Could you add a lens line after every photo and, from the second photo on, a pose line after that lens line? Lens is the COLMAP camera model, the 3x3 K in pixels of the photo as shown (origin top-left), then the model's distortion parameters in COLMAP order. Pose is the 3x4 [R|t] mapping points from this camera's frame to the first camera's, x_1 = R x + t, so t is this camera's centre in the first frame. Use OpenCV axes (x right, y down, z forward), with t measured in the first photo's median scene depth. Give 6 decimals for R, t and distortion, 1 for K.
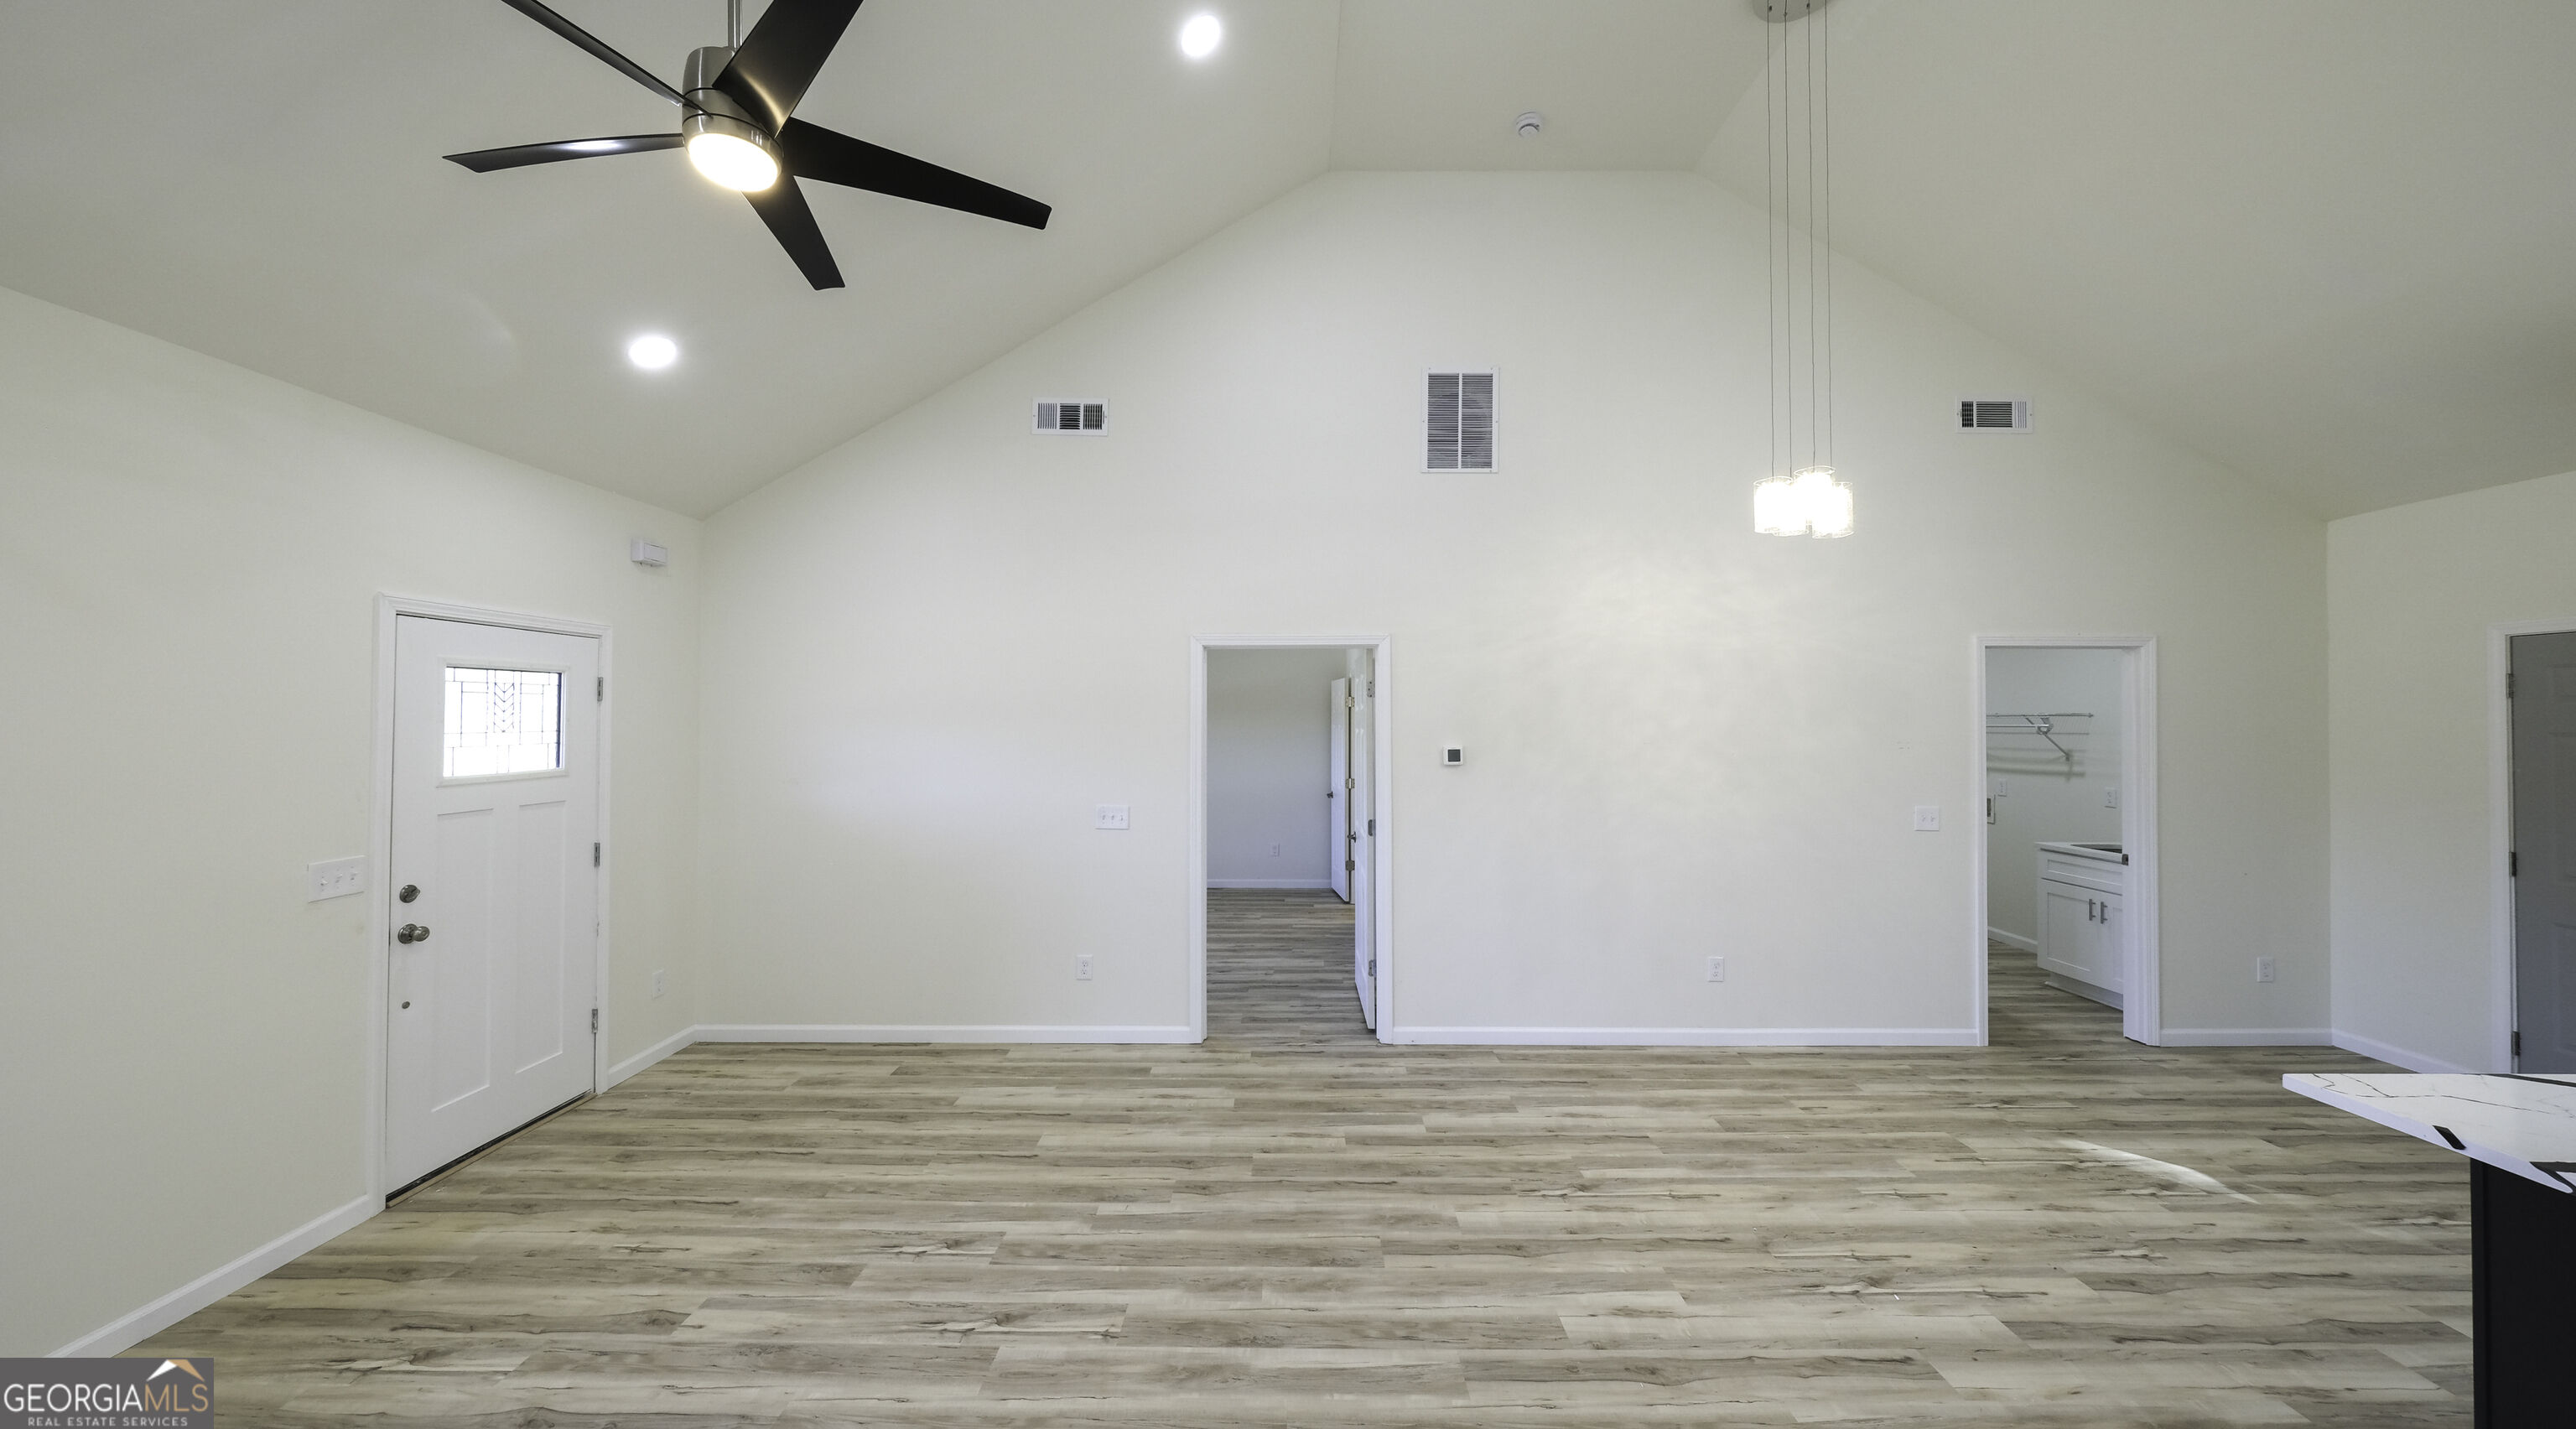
lens RADIAL K [[905.5, 0, 1265.0], [0, 905.5, 705.1], [0, 0, 1]] dist [-0.011626, 0.002249]
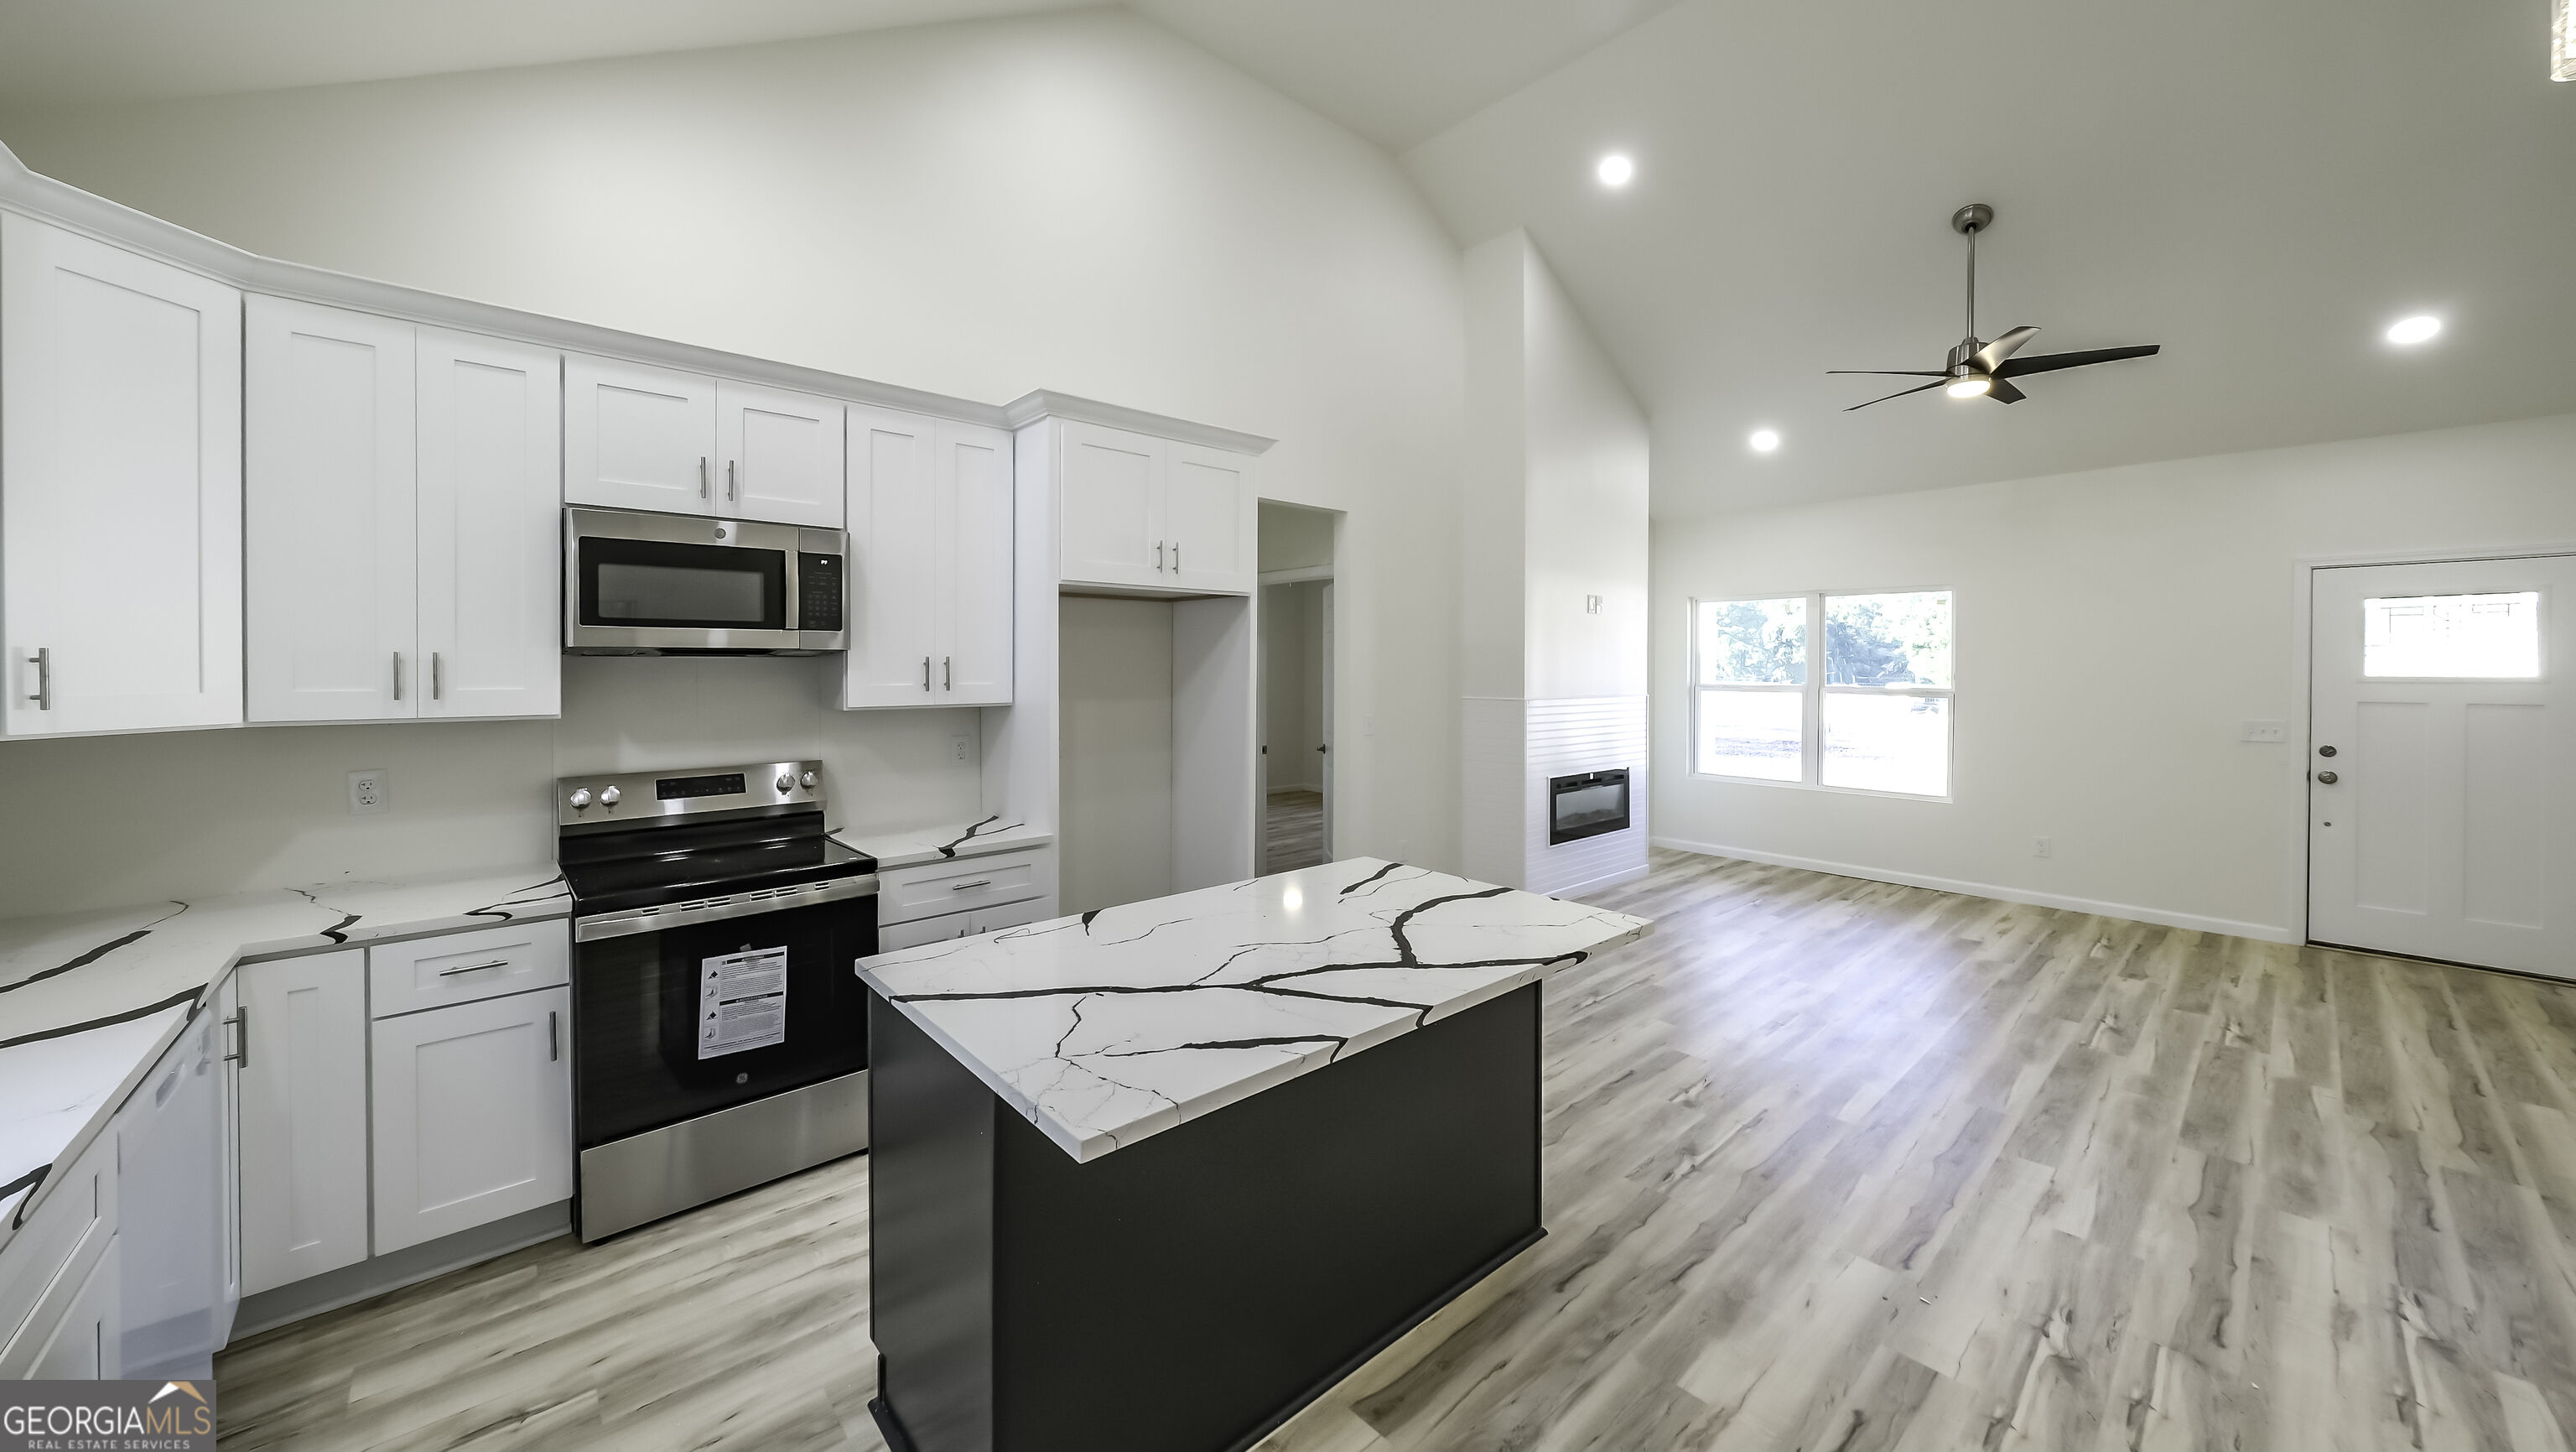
lens RADIAL K [[918.2, 0, 1289.5], [0, 918.2, 671.8], [0, 0, 1]] dist [-0.001573, -0.000005]
pose [[-0.734148, 0.002970, -0.678983, 1.185519], [0.013221, 0.999863, -0.009922, 0.058255], [0.678861, -0.016261, -0.734087, 0.812643]]
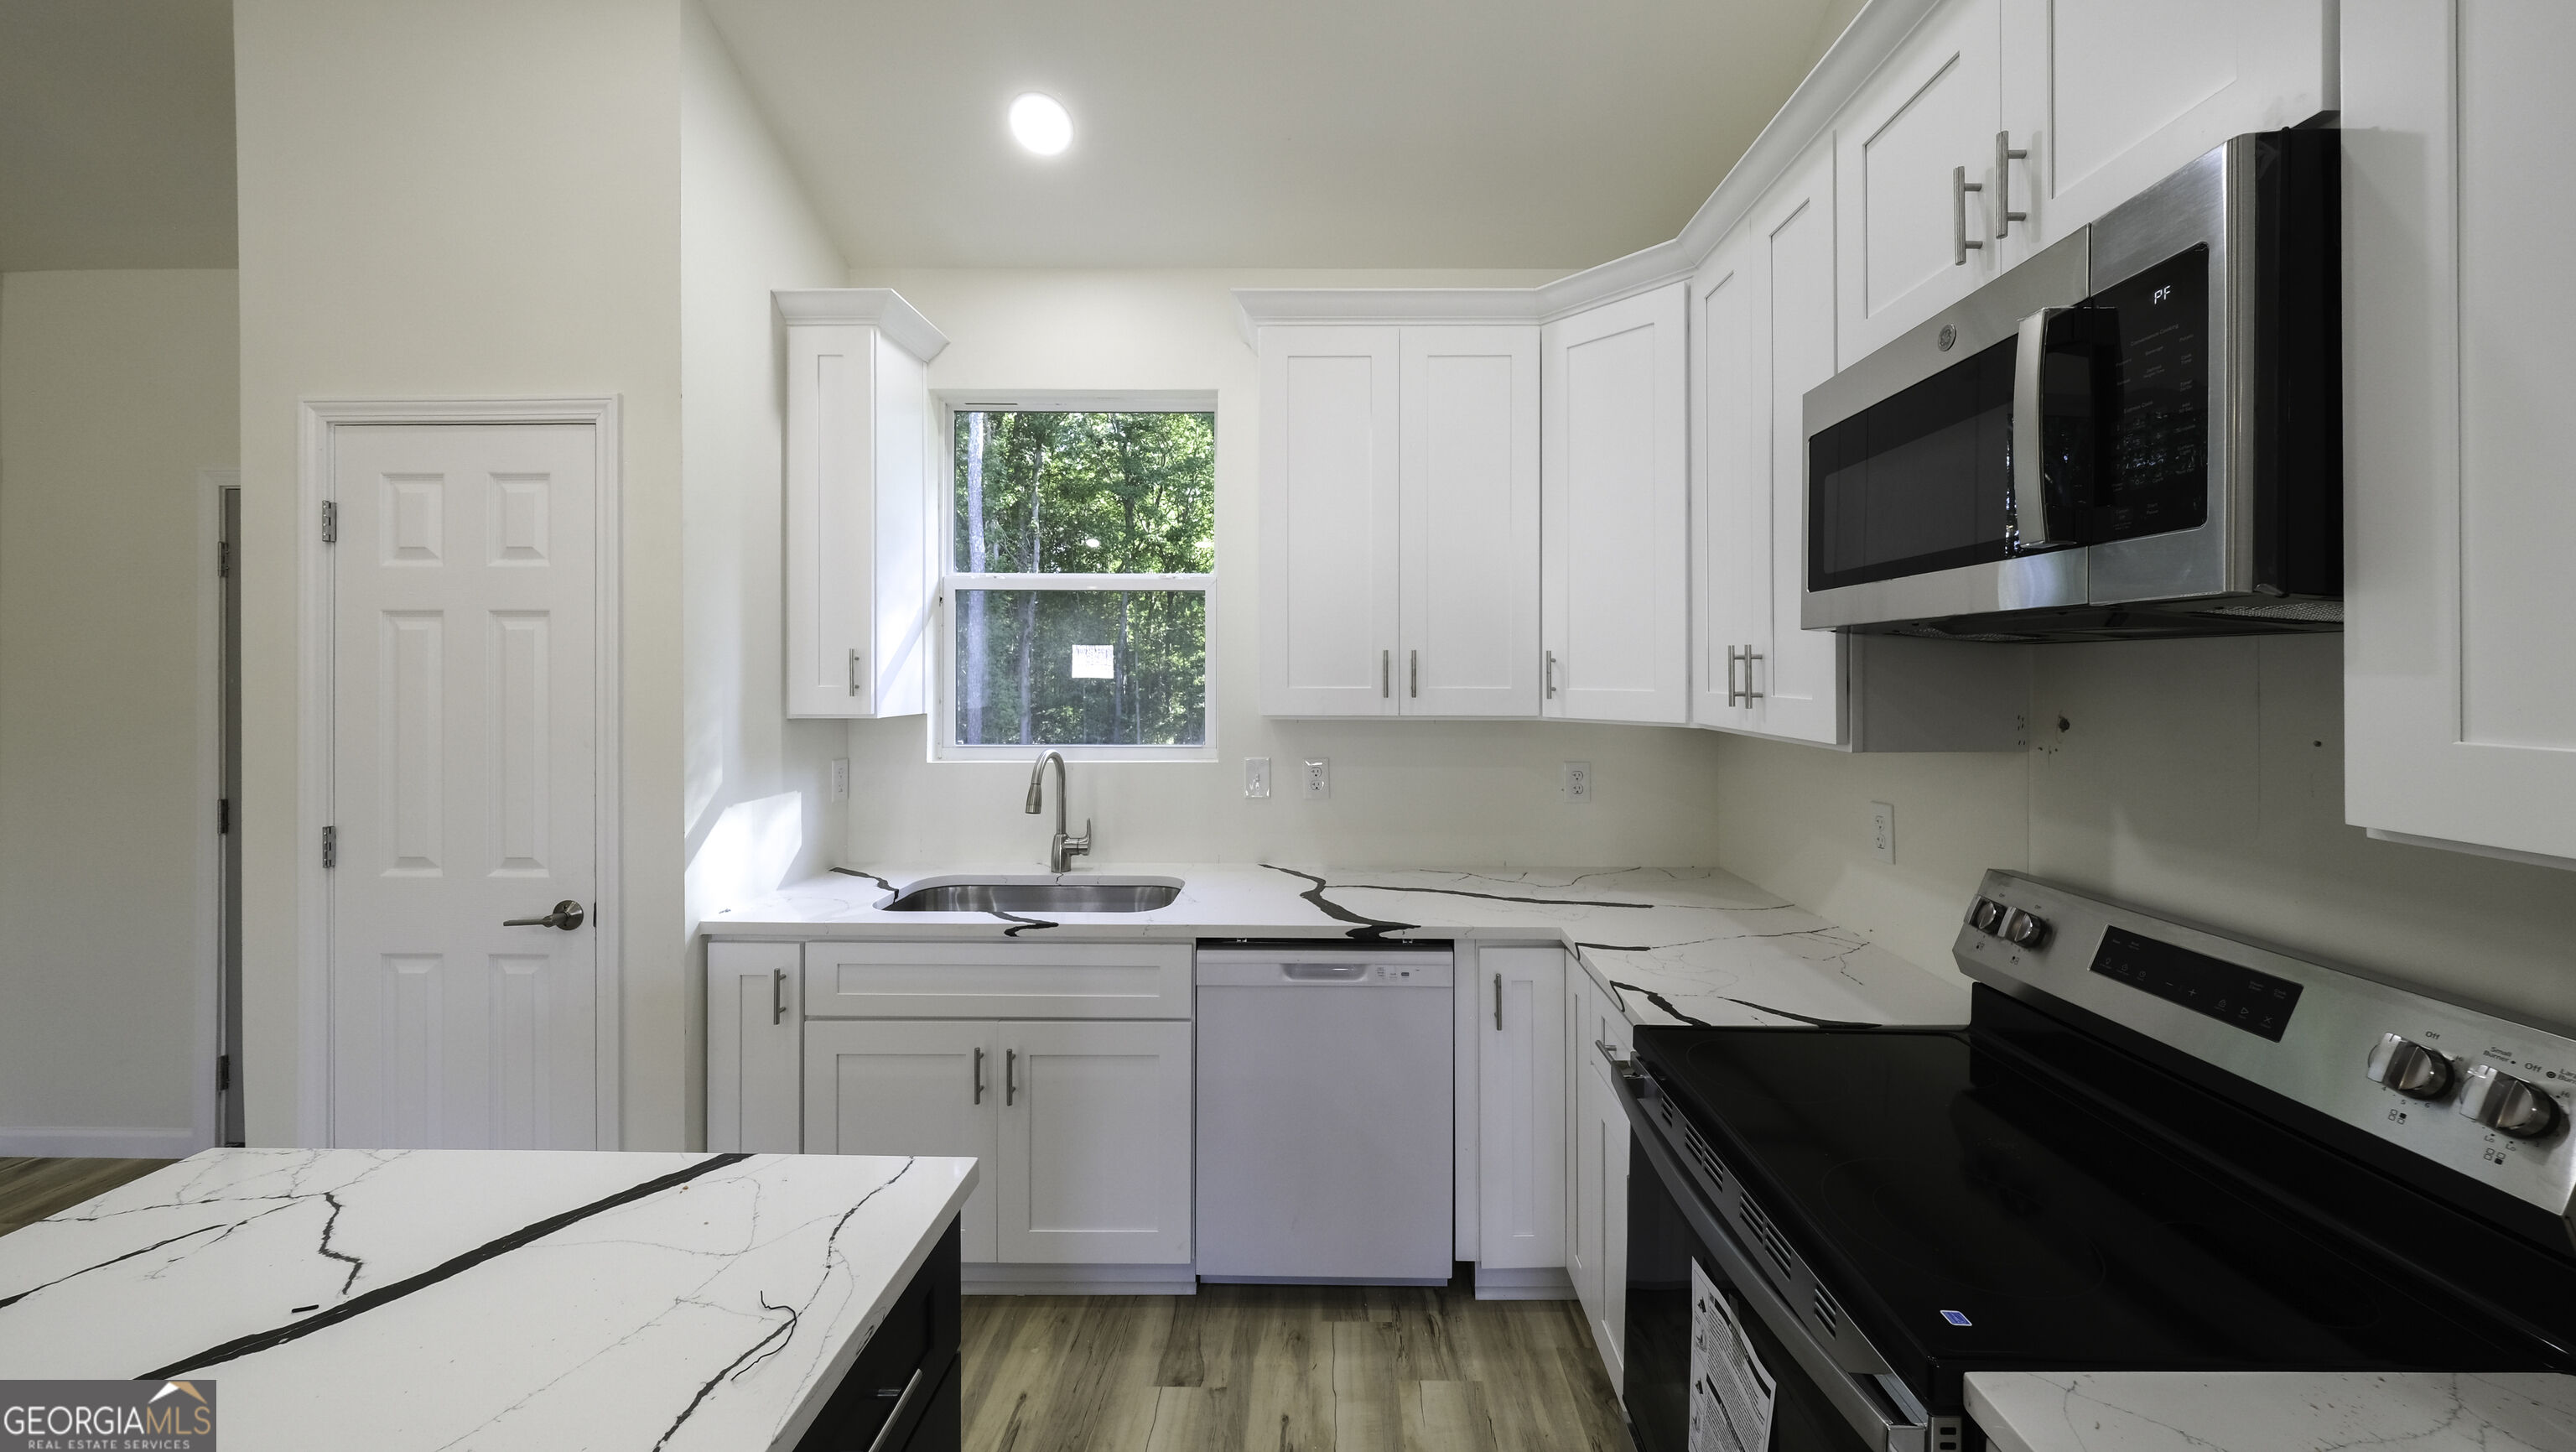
lens RADIAL K [[945.2, 0, 1318.2], [0, 945.2, 663.0], [0, 0, 1]] dist [0.000167, -0.000089]
pose [[-0.002489, 0.003092, 0.999992, 0.692958], [-0.020397, 0.999787, -0.003142, 0.045274], [-0.999789, -0.020405, -0.002425, 0.154119]]
